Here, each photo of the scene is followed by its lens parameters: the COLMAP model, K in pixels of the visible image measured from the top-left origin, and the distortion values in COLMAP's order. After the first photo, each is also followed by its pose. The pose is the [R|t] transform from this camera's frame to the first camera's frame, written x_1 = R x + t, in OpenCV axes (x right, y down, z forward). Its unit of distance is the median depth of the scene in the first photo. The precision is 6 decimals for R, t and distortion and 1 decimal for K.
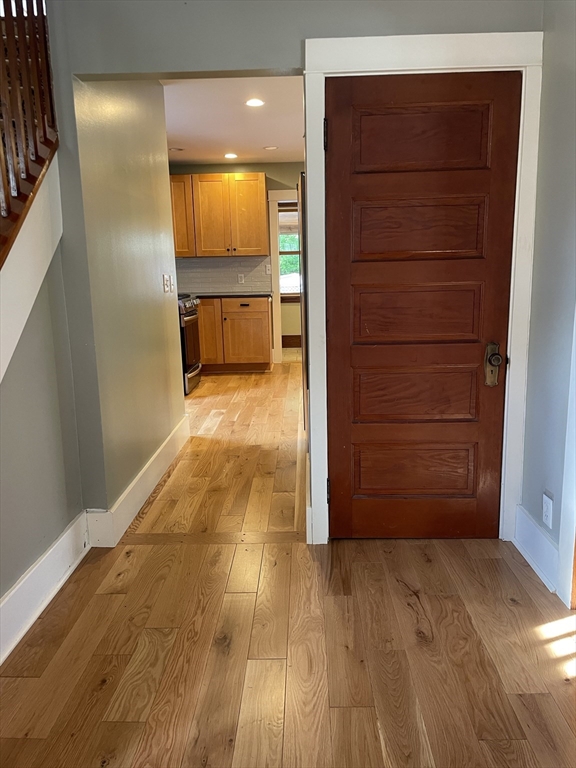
lens RADIAL K [[579.1, 0, 282.0], [0, 579.1, 378.0], [0, 0, 1]] dist [0.085466, -0.108712]
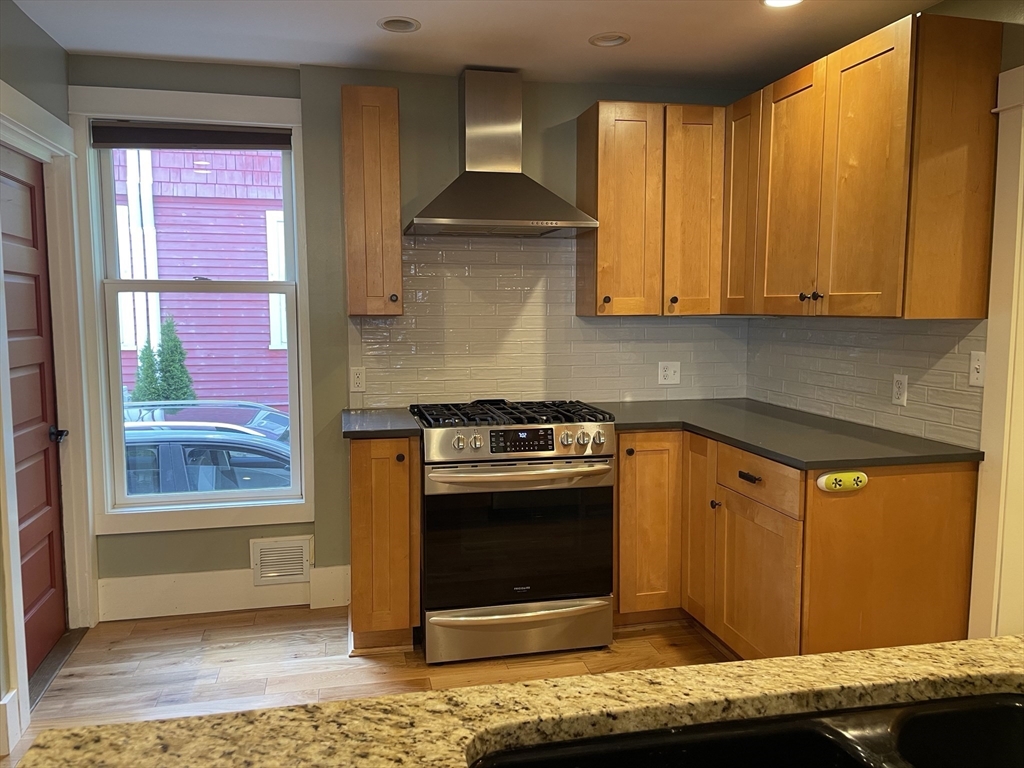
lens RADIAL K [[772.2, 0, 504.0], [0, 772.2, 385.9], [0, 0, 1]] dist [0.085466, -0.108712]
pose [[0.250796, 0.125571, -0.959861, 0.280515], [-0.199033, 0.977056, 0.075816, -0.173666], [0.947358, 0.172029, 0.270035, 0.744424]]
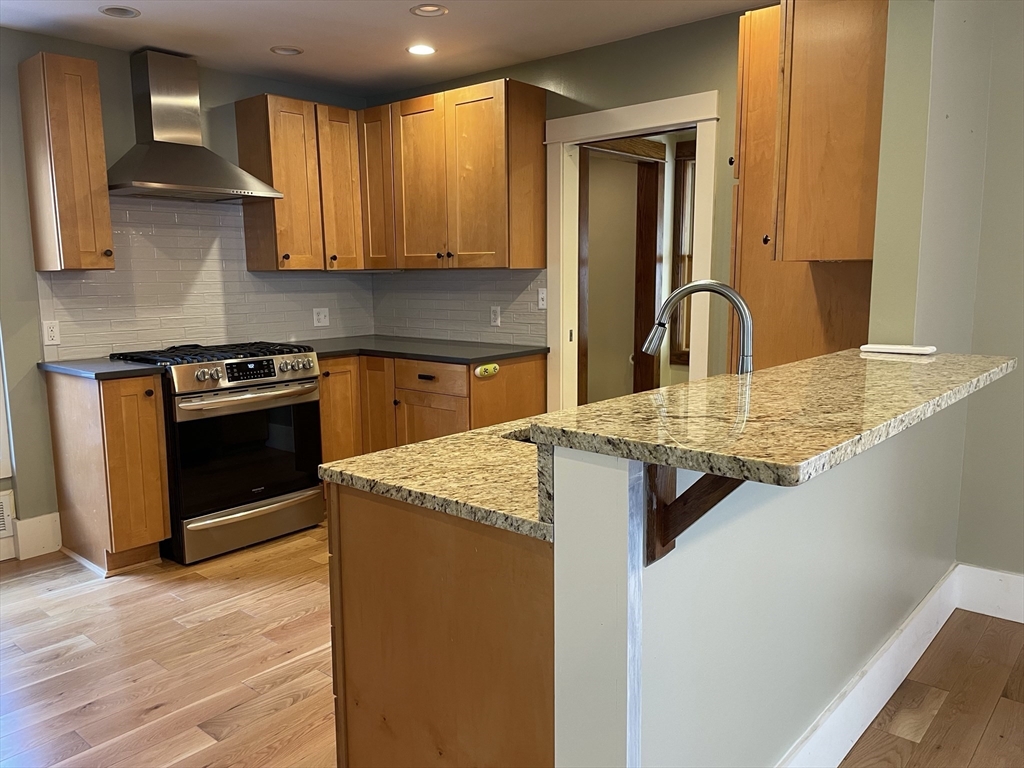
lens RADIAL K [[772.2, 0, 503.6], [0, 772.2, 386.0], [0, 0, 1]] dist [0.085466, -0.108712]
pose [[0.782462, 0.109516, -0.612992, 0.340840], [-0.135050, 0.990828, 0.004633, -0.127104], [0.607877, 0.079159, 0.790075, 0.552874]]
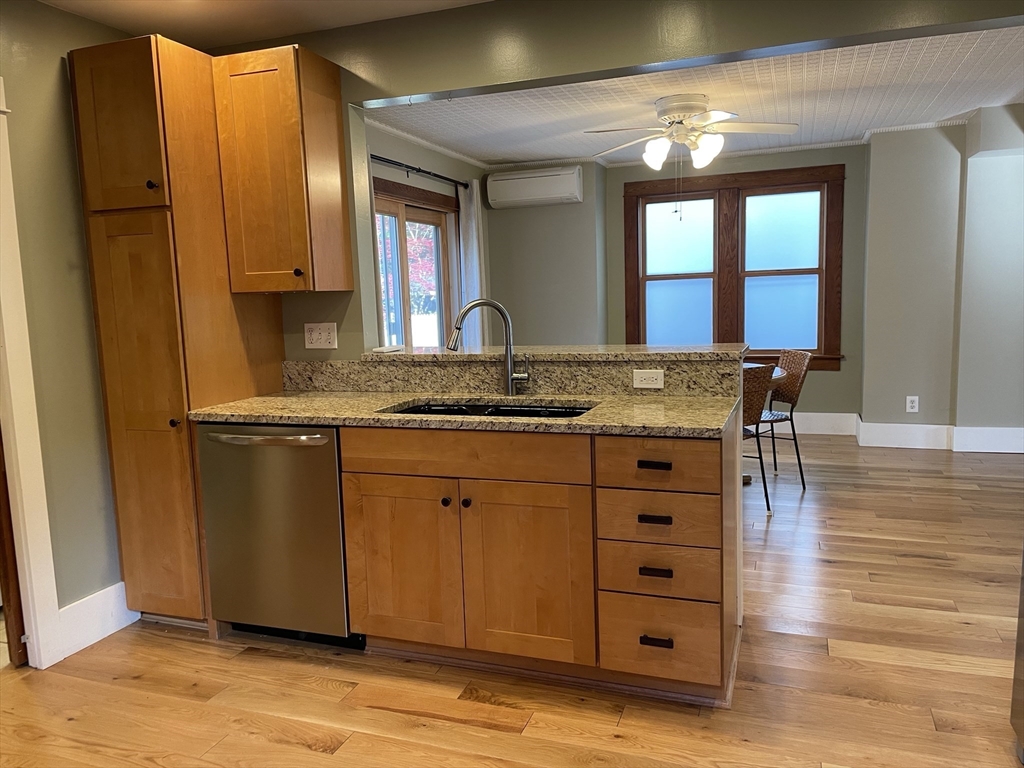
lens RADIAL K [[772.2, 0, 499.2], [0, 772.2, 392.2], [0, 0, 1]] dist [0.085466, -0.108712]
pose [[0.310348, -0.104120, 0.944904, -0.197656], [0.213333, 0.976259, 0.037508, -0.140096], [-0.926377, 0.189938, 0.325192, 0.693798]]
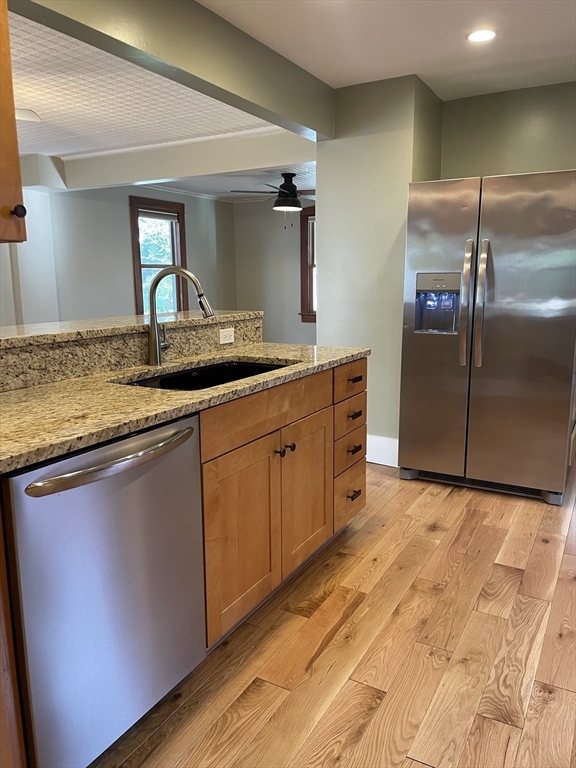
lens RADIAL K [[579.1, 0, 283.3], [0, 579.1, 380.5], [0, 0, 1]] dist [0.085466, -0.108712]
pose [[-0.886837, -0.040802, 0.460278, 0.008527], [0.129173, 0.934492, 0.331721, -0.215976], [-0.443661, 0.353638, -0.823471, 1.090309]]
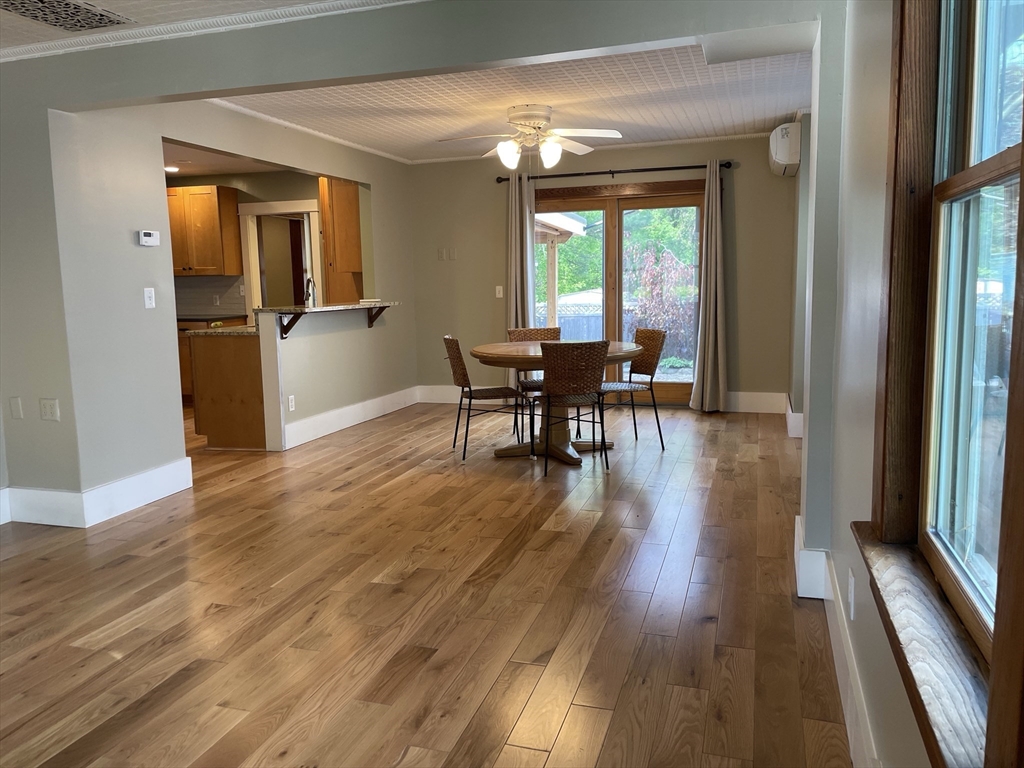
lens RADIAL K [[772.2, 0, 509.5], [0, 772.2, 380.2], [0, 0, 1]] dist [0.085466, -0.108712]
pose [[0.964614, 0.042935, -0.260145, 0.722990], [-0.059241, 0.996718, -0.055166, -0.010652], [0.256923, 0.068625, 0.963992, -0.029555]]
